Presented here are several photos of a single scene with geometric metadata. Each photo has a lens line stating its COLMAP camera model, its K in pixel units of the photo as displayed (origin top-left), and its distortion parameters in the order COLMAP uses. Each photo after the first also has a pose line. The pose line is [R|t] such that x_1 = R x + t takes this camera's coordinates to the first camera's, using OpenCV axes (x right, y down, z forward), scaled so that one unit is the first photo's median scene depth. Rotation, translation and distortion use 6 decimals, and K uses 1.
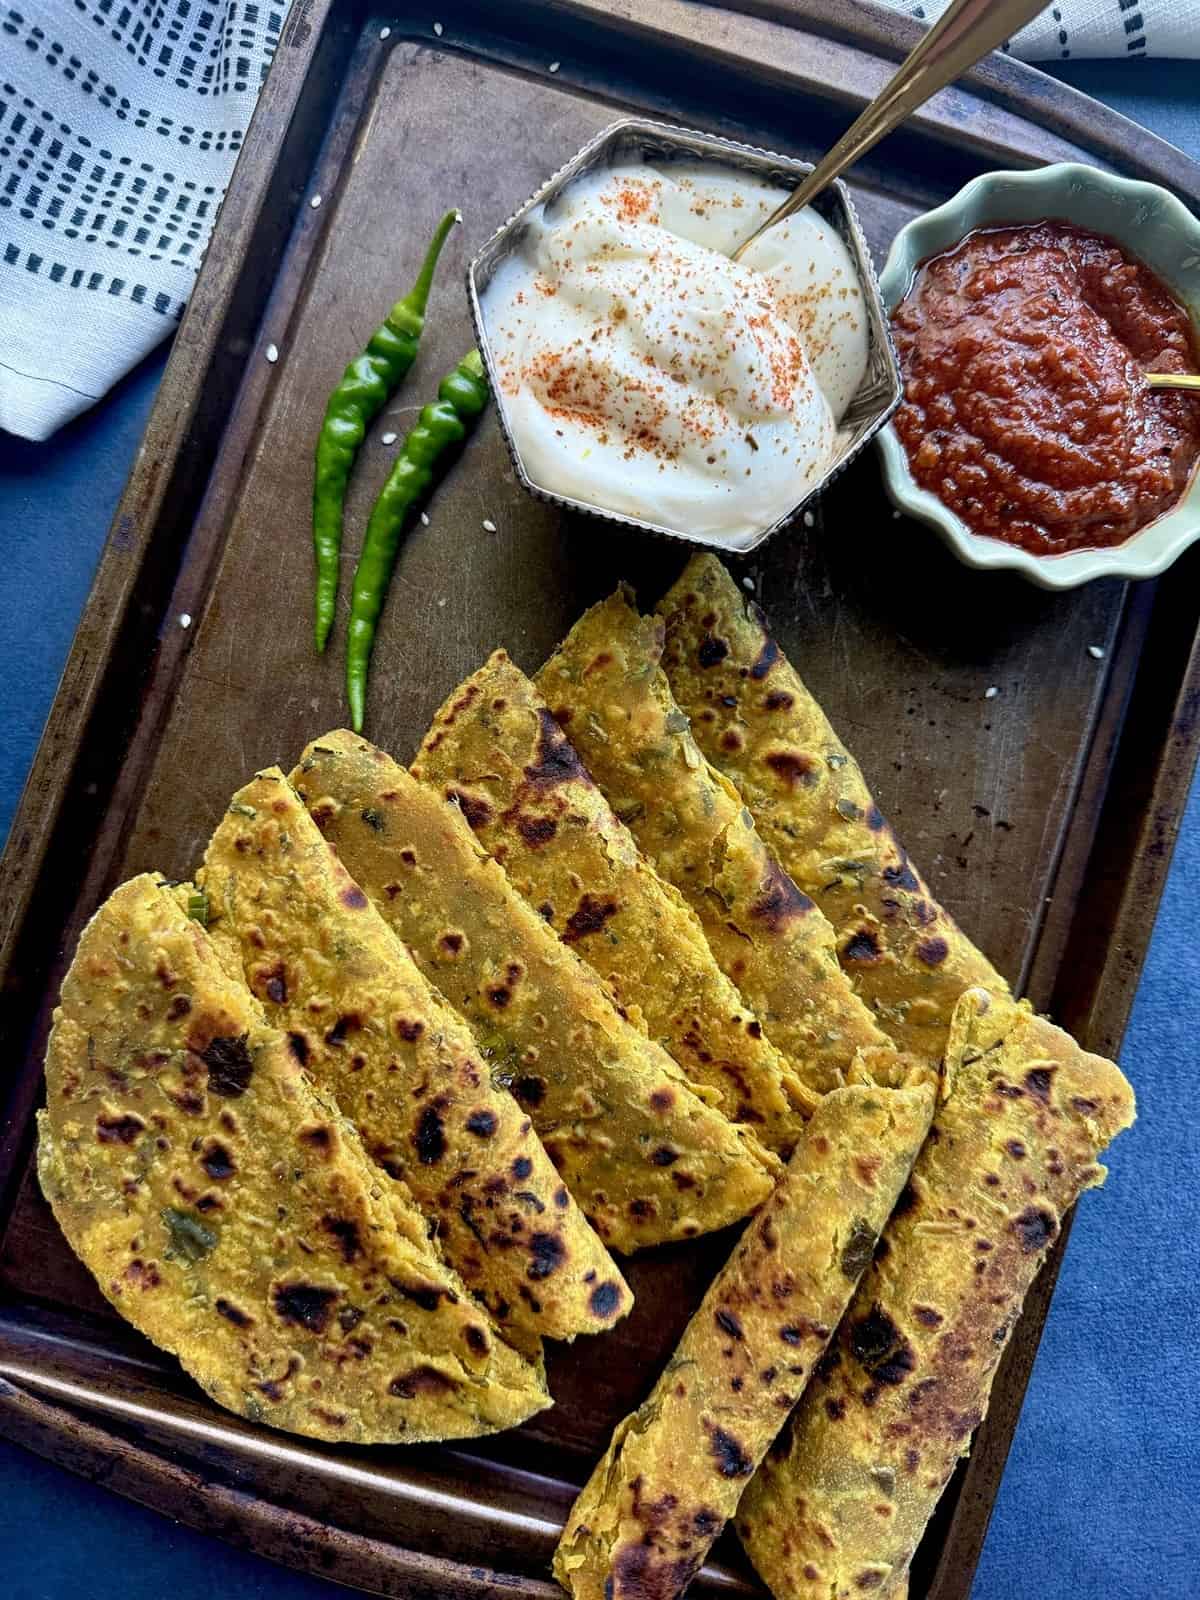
lens RADIAL K [[1116.9, 0, 592.8], [0, 1116.9, 806.6], [0, 0, 1]] dist [-0.058881, -0.008753]
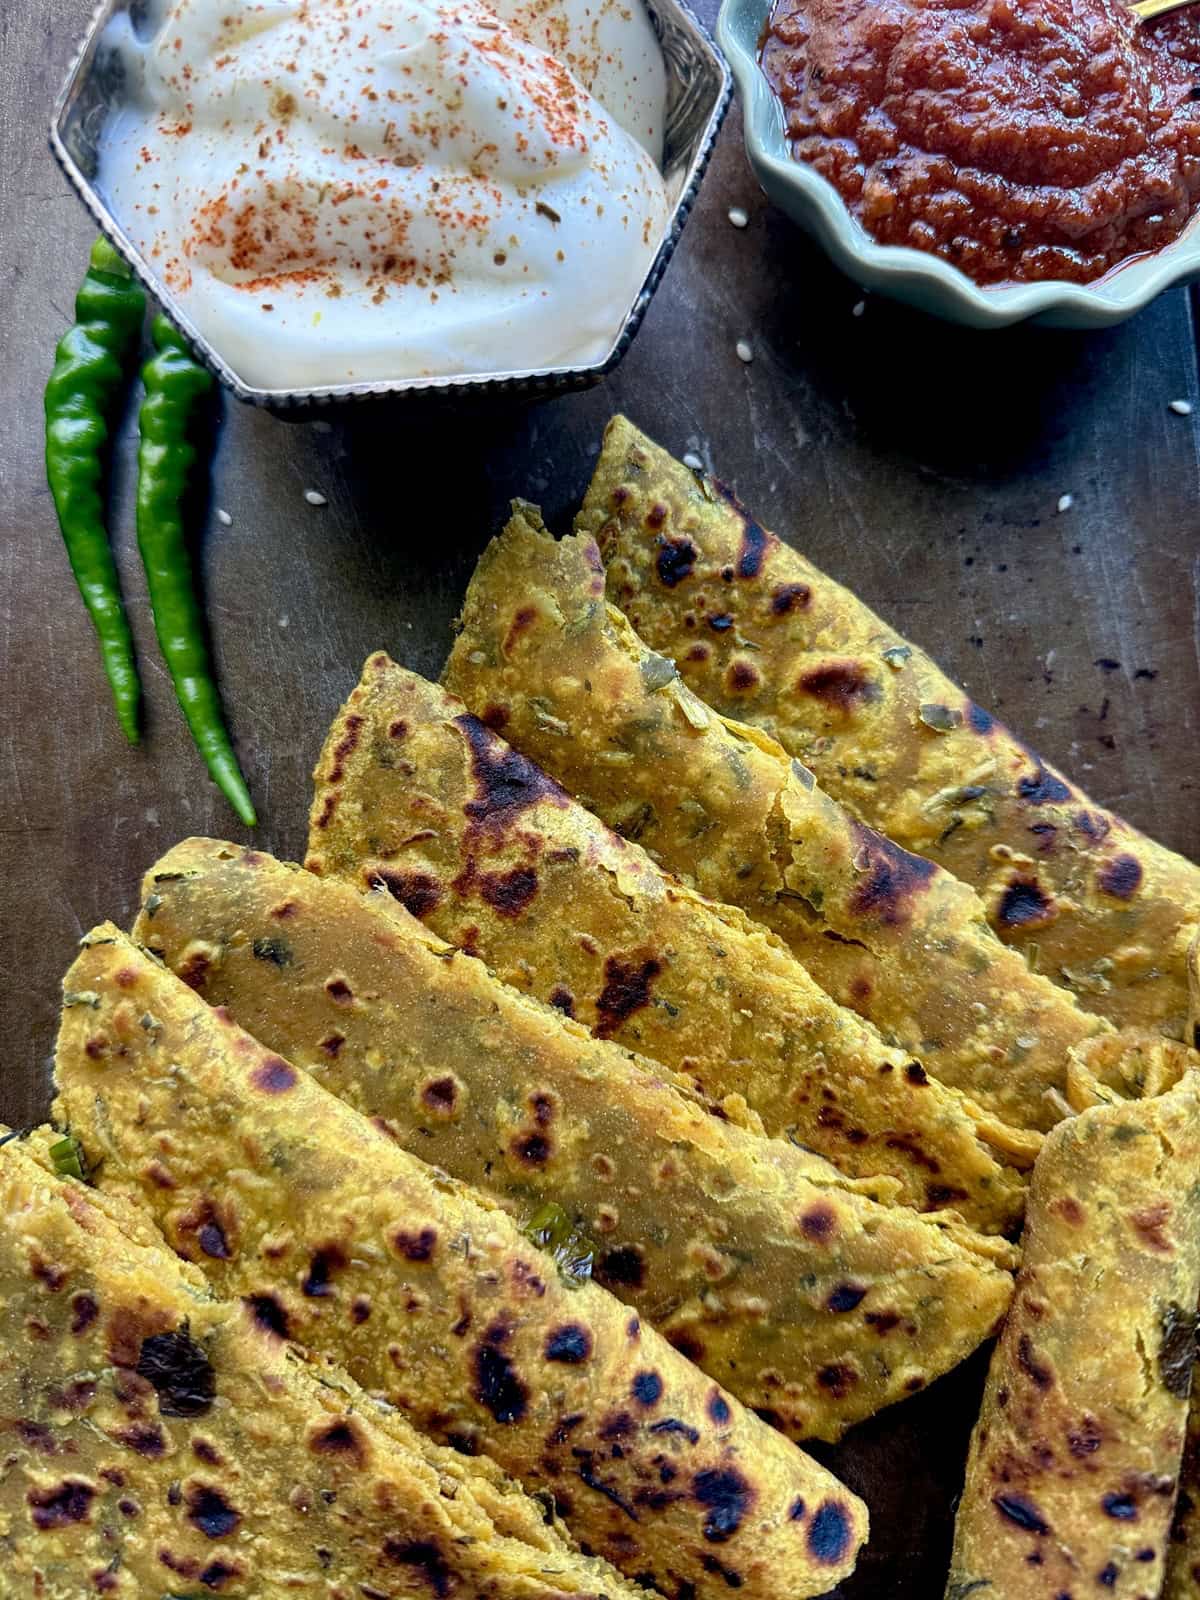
lens RADIAL K [[1116.9, 0, 592.8], [0, 1116.9, 806.6], [0, 0, 1]] dist [-0.058881, -0.008753]
pose [[0.949641, -0.313339, -0.000515, 0.013252], [0.313169, 0.949177, -0.031445, 0.010068], [0.010341, 0.029701, 0.999505, 0.333106]]
